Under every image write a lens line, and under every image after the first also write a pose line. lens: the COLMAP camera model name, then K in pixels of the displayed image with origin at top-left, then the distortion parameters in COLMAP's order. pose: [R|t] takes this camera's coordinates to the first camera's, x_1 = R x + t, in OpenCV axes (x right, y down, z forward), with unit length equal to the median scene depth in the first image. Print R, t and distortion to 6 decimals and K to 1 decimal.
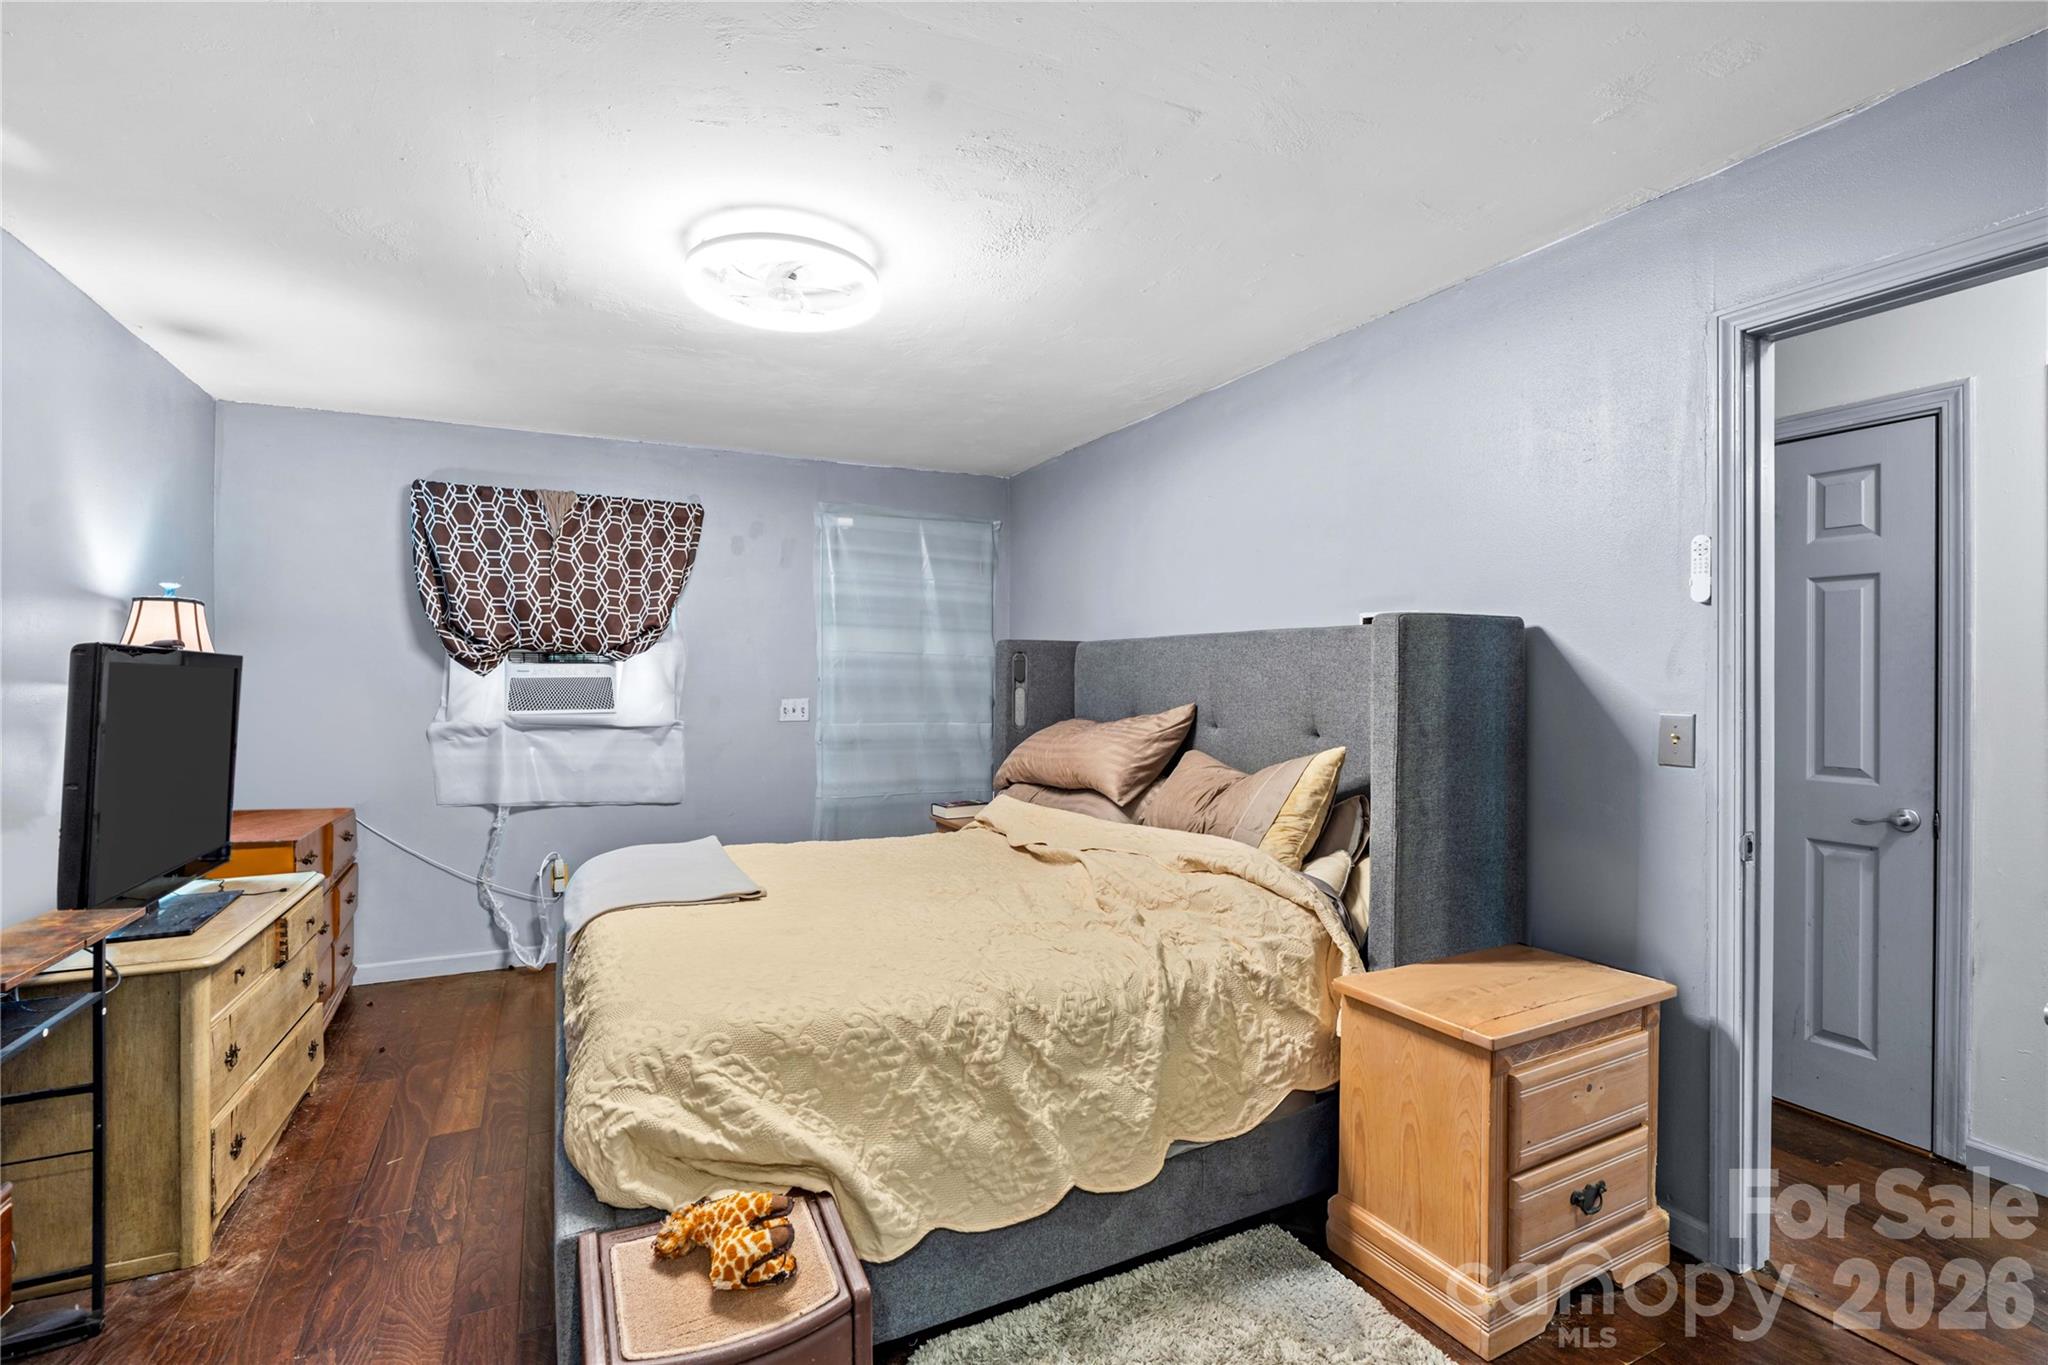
lens RADIAL K [[953.9, 0, 1017.2], [0, 953.9, 679.1], [0, 0, 1]] dist [-0.015316, 0.000932]
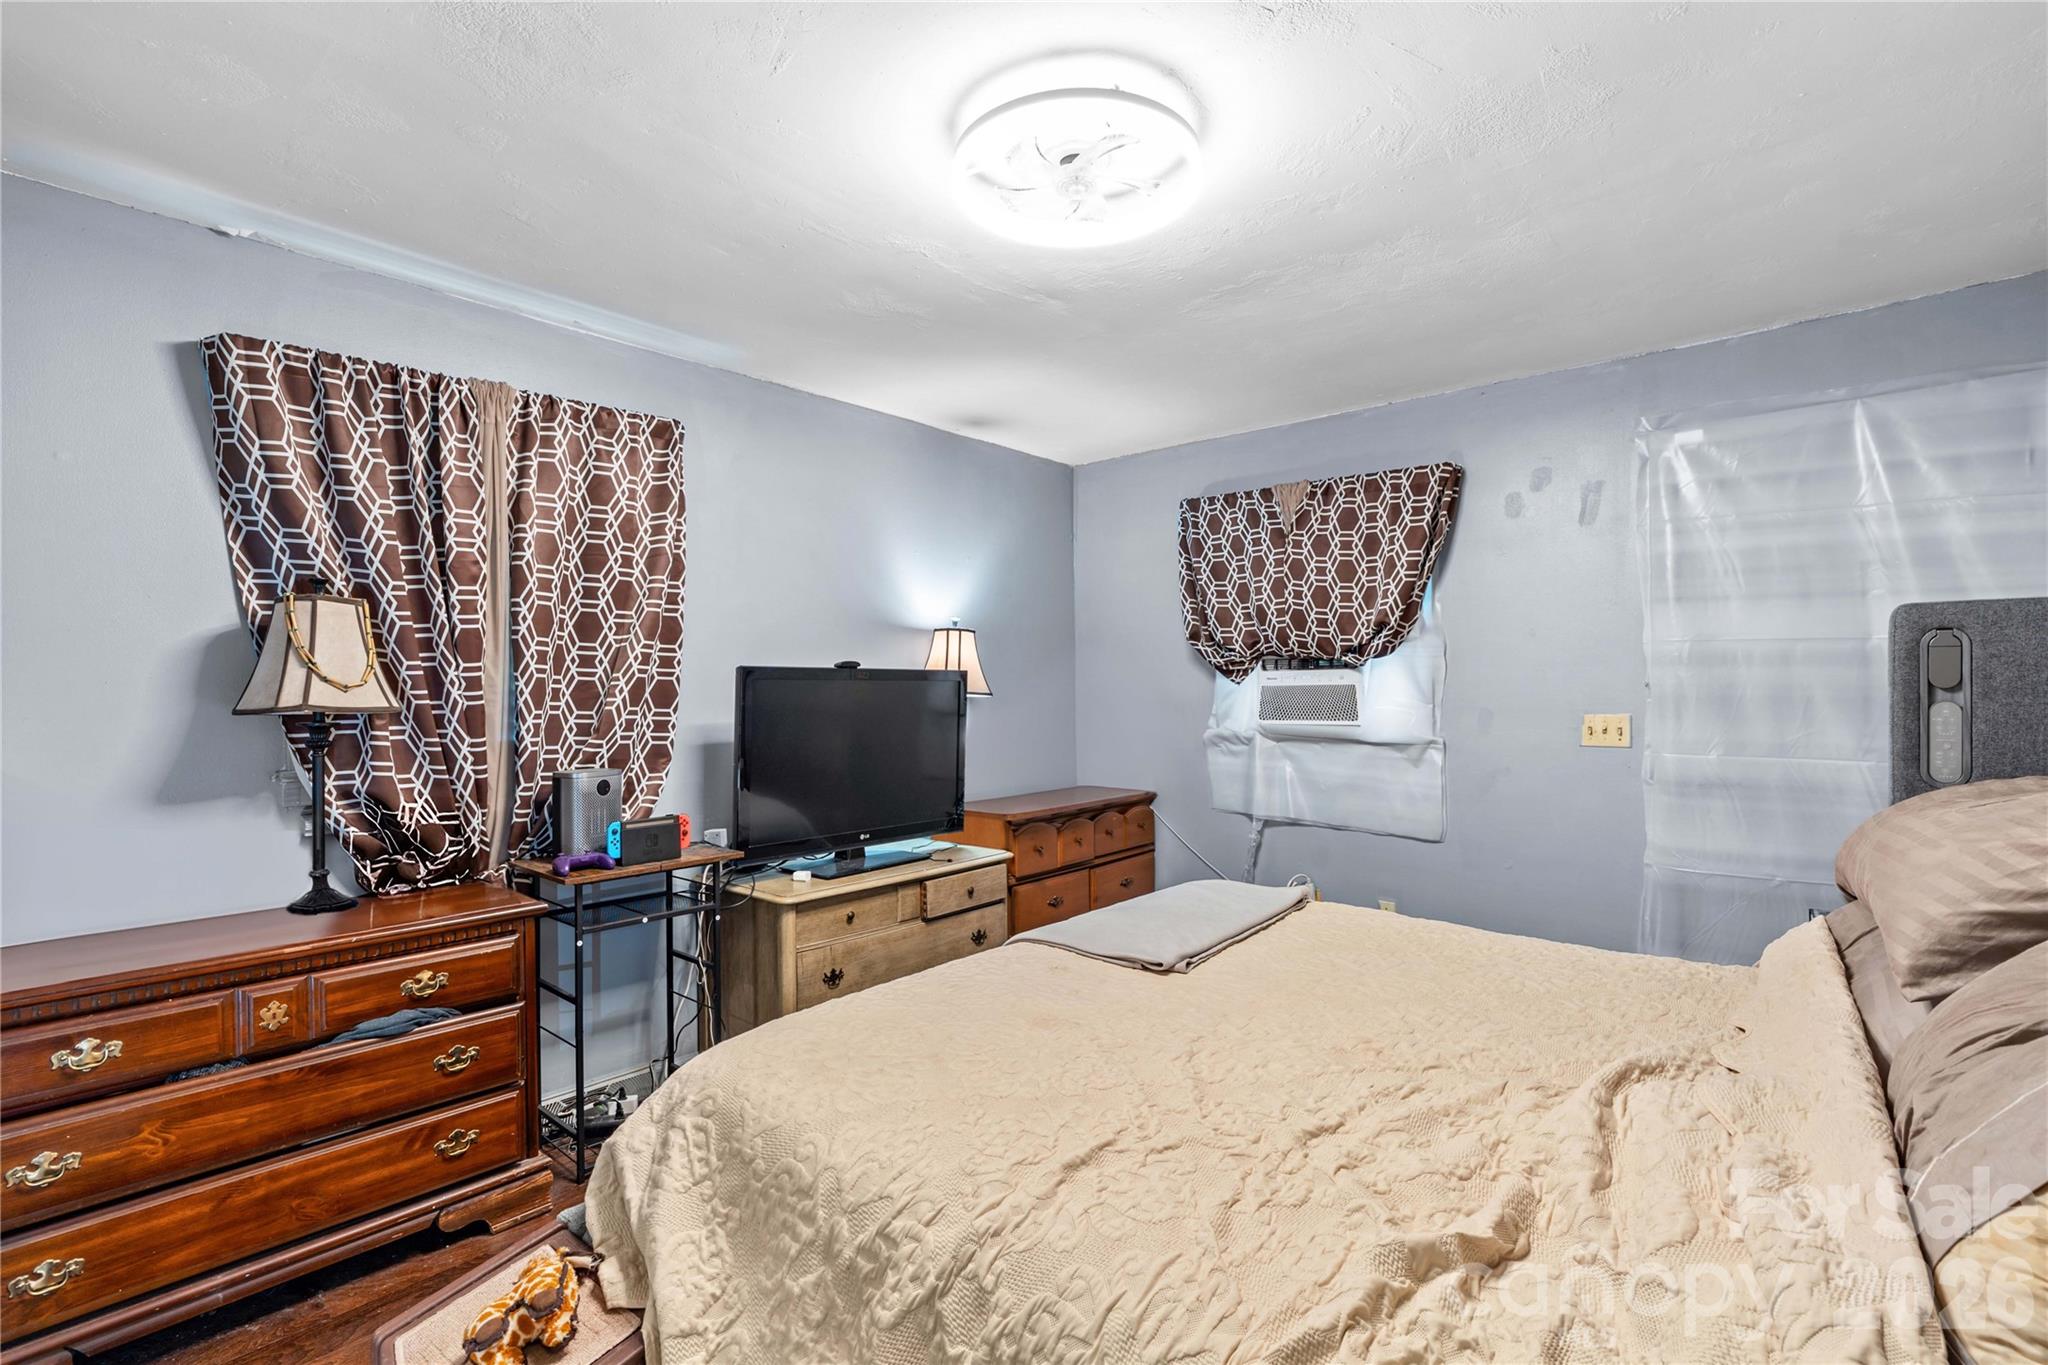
lens RADIAL K [[953.9, 0, 1017.2], [0, 953.9, 679.1], [0, 0, 1]] dist [-0.015316, 0.000932]
pose [[0.380862, -0.010420, -0.924573, 0.265530], [0.006123, 0.999943, -0.008747, -0.001156], [0.924612, -0.002329, 0.380904, 0.397539]]
